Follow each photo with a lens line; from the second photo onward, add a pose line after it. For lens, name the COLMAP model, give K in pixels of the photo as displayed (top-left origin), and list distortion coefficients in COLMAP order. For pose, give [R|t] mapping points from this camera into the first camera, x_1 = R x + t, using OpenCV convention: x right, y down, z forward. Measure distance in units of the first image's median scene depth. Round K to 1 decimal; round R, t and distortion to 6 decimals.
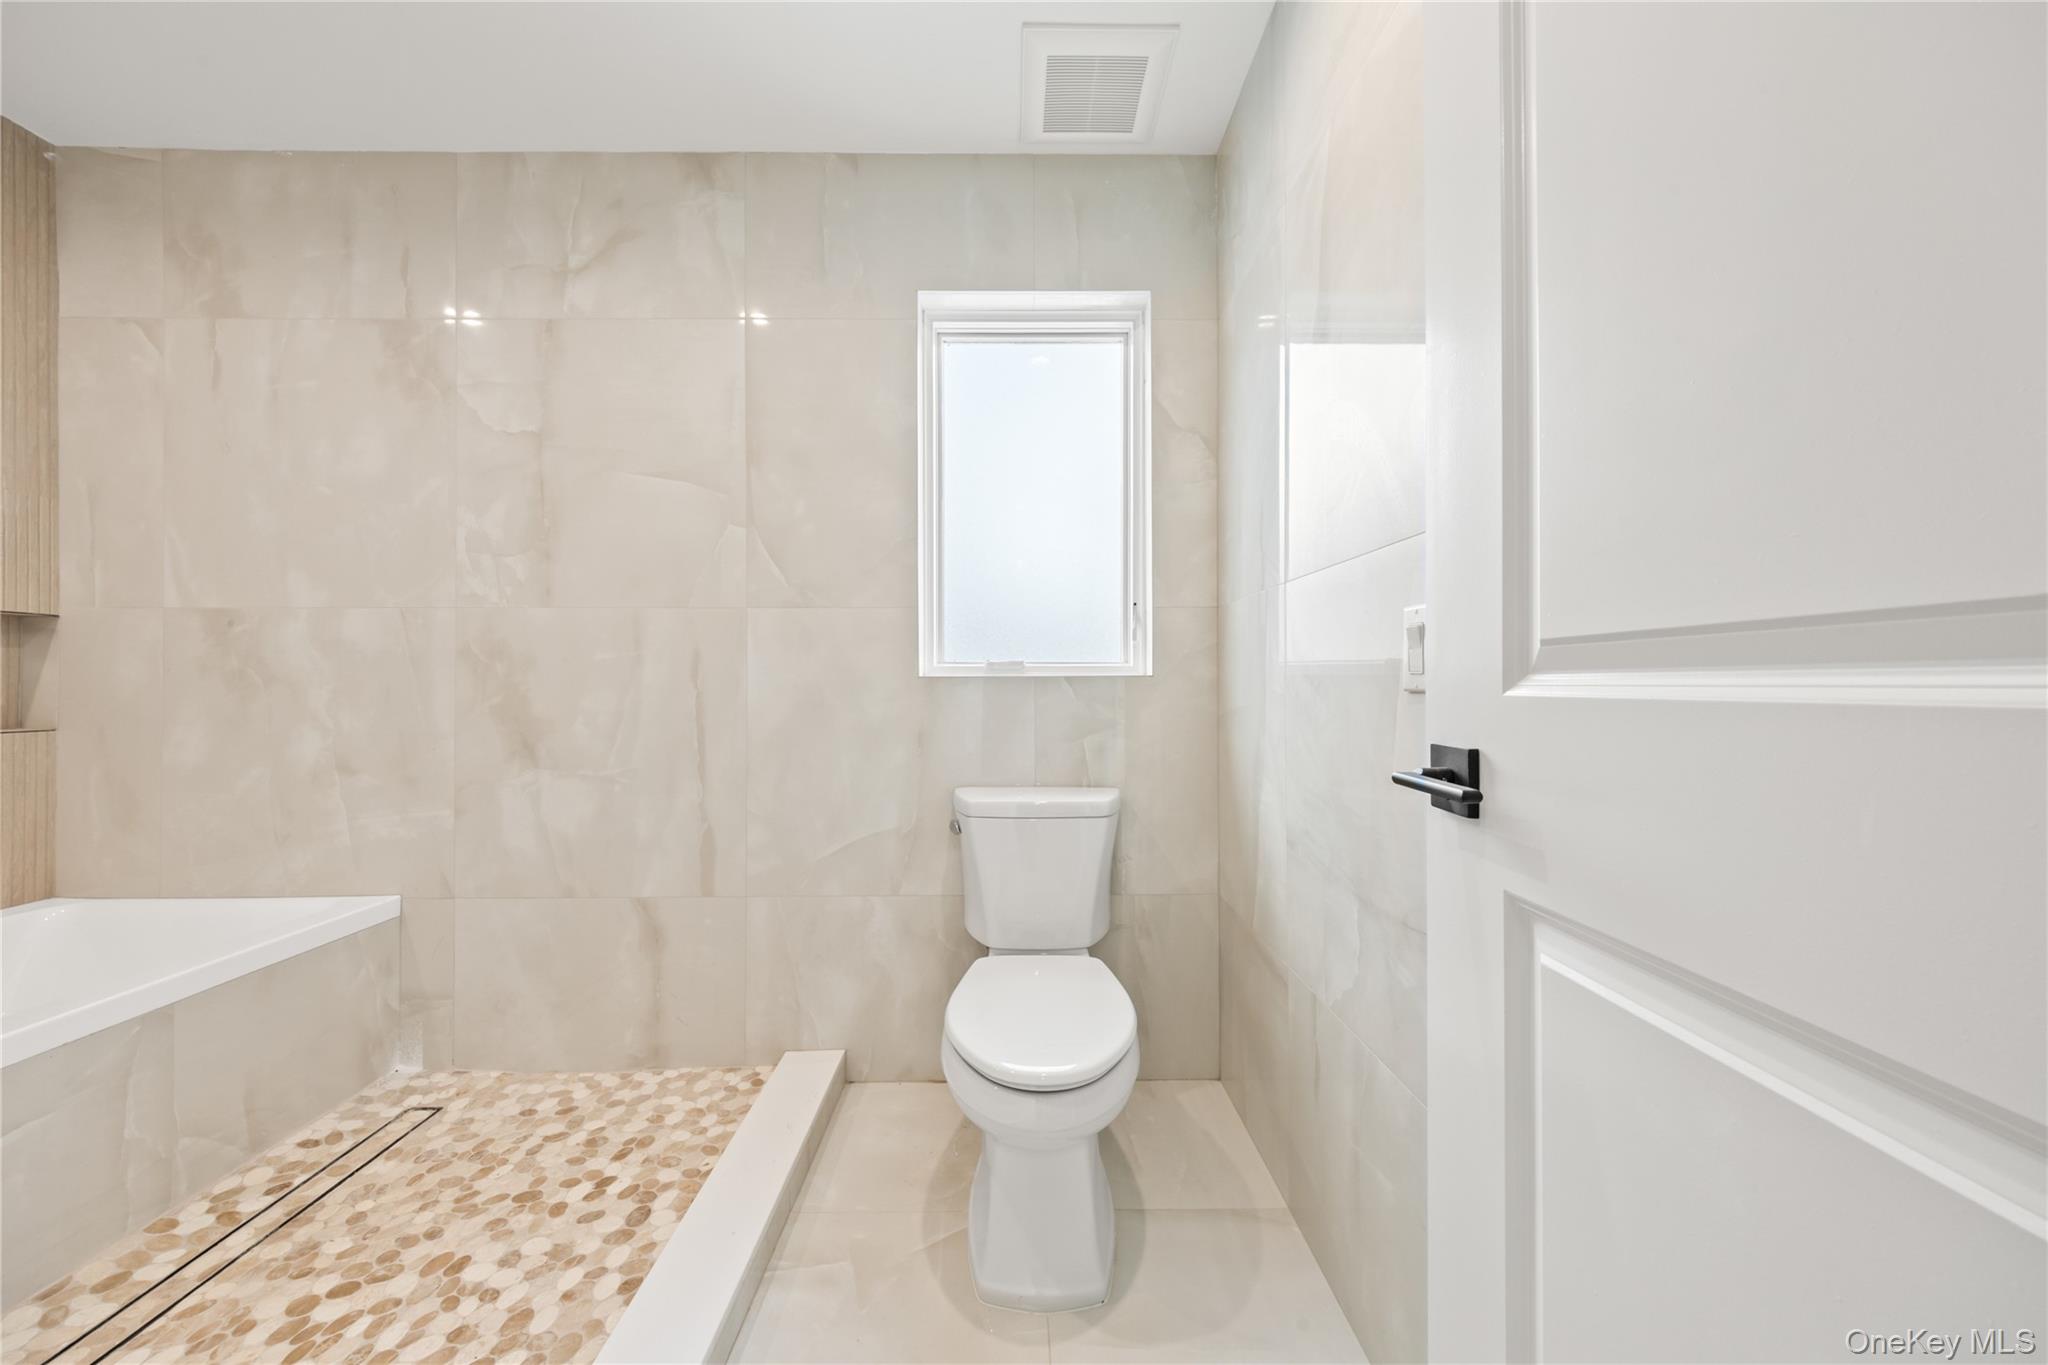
lens RADIAL K [[723.6, 0, 1007.3], [0, 723.6, 681.1], [0, 0, 1]] dist [0.010341, -0.000024]
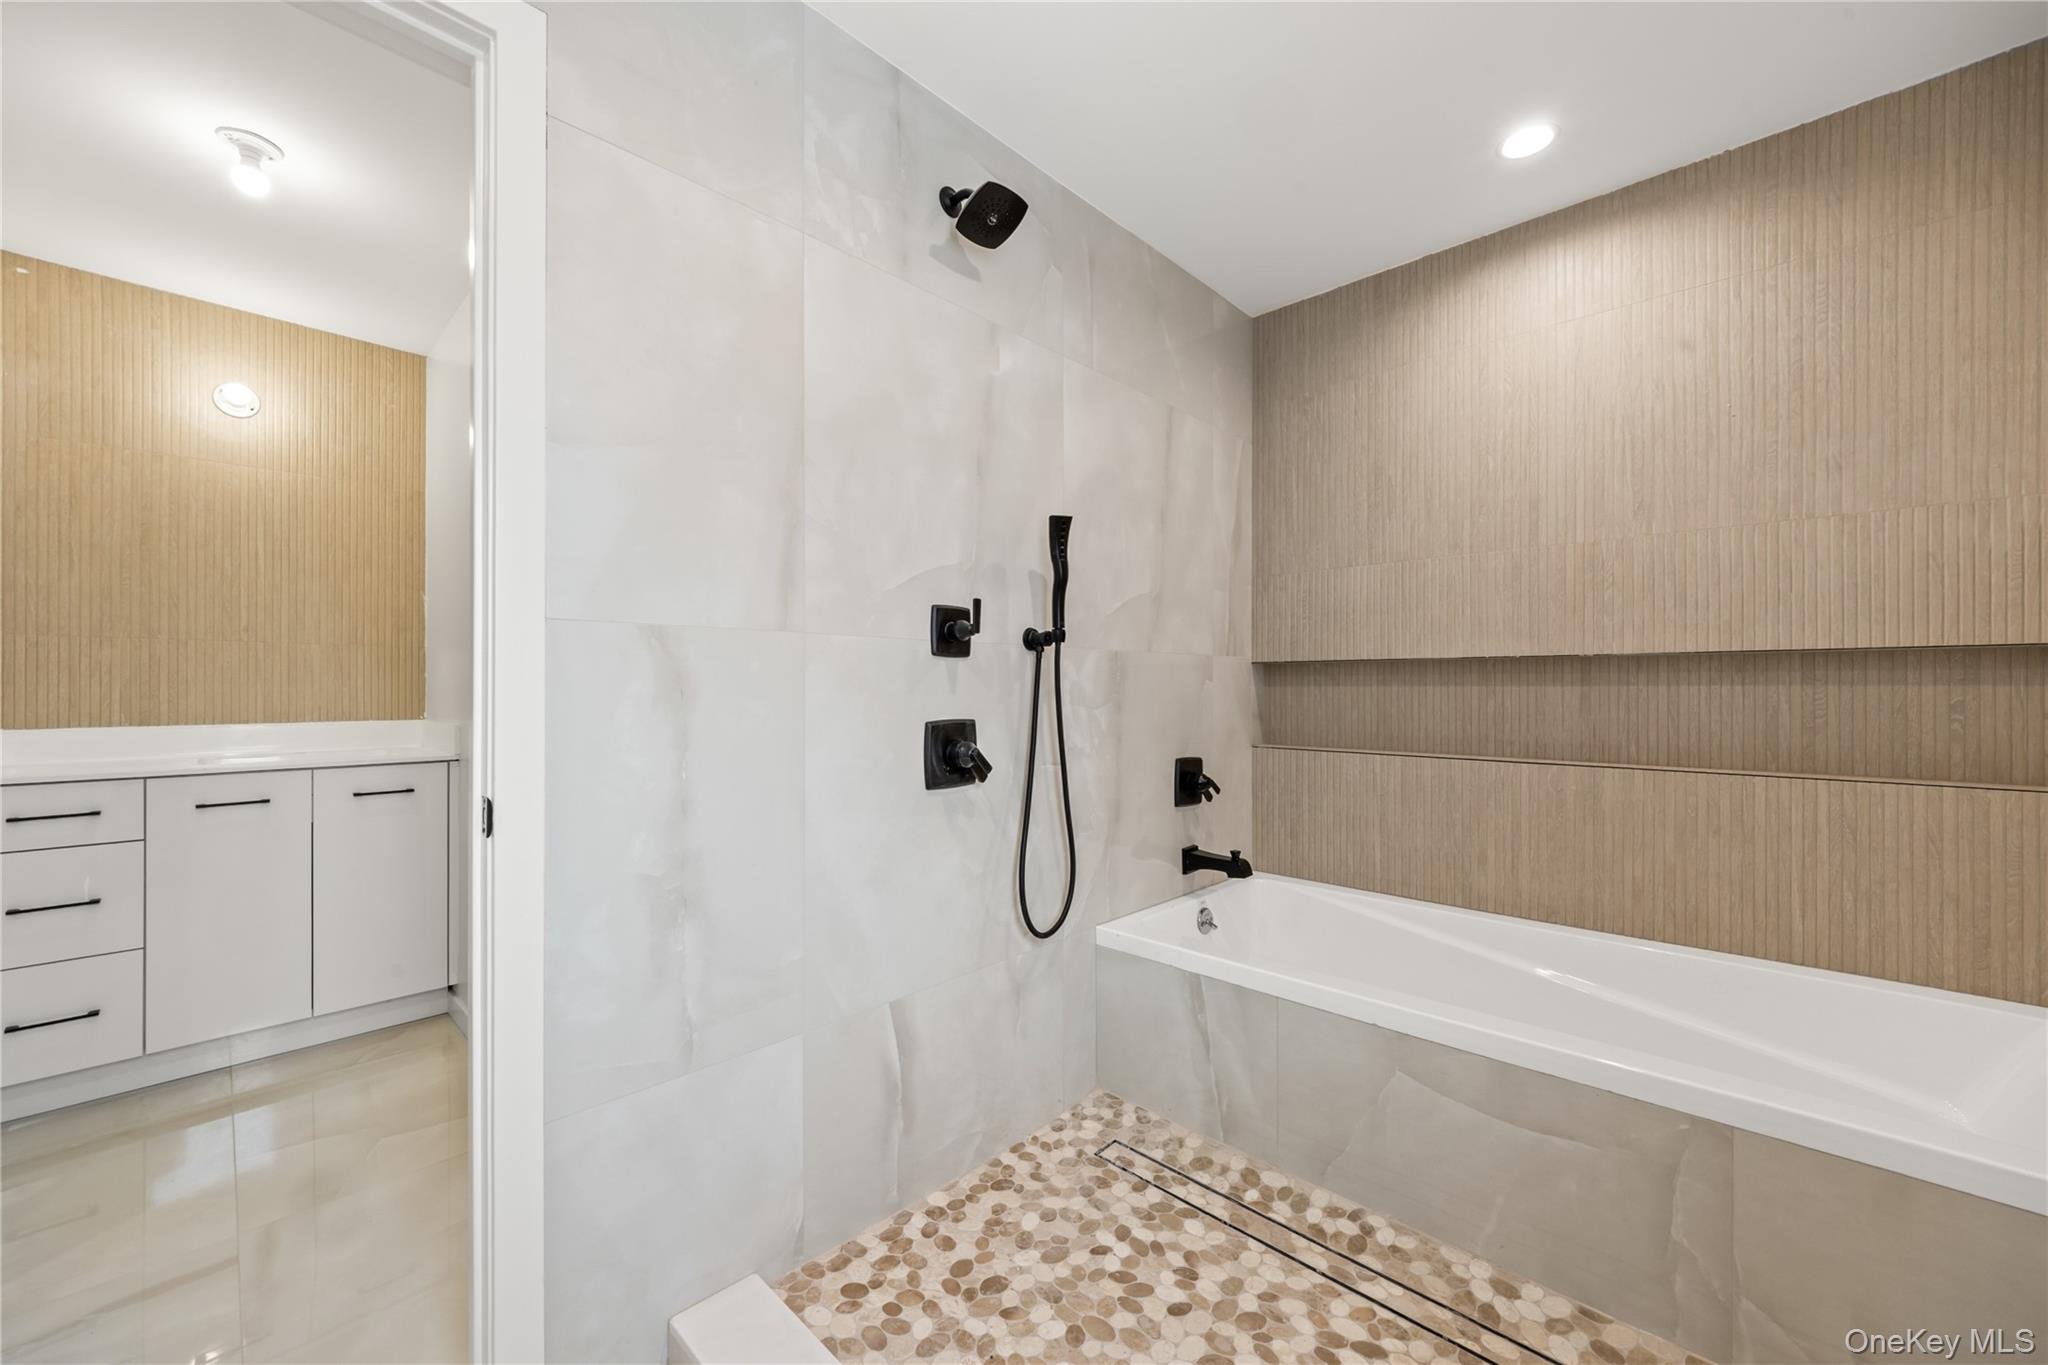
lens RADIAL K [[777.1, 0, 1005.0], [0, 777.1, 687.4], [0, 0, 1]] dist [0.000099, 0.000302]
pose [[-0.682949, 0.003177, -0.730459, 0.060522], [0.007171, 0.999972, -0.002355, -0.050423], [0.730431, -0.006847, -0.682952, 0.726164]]
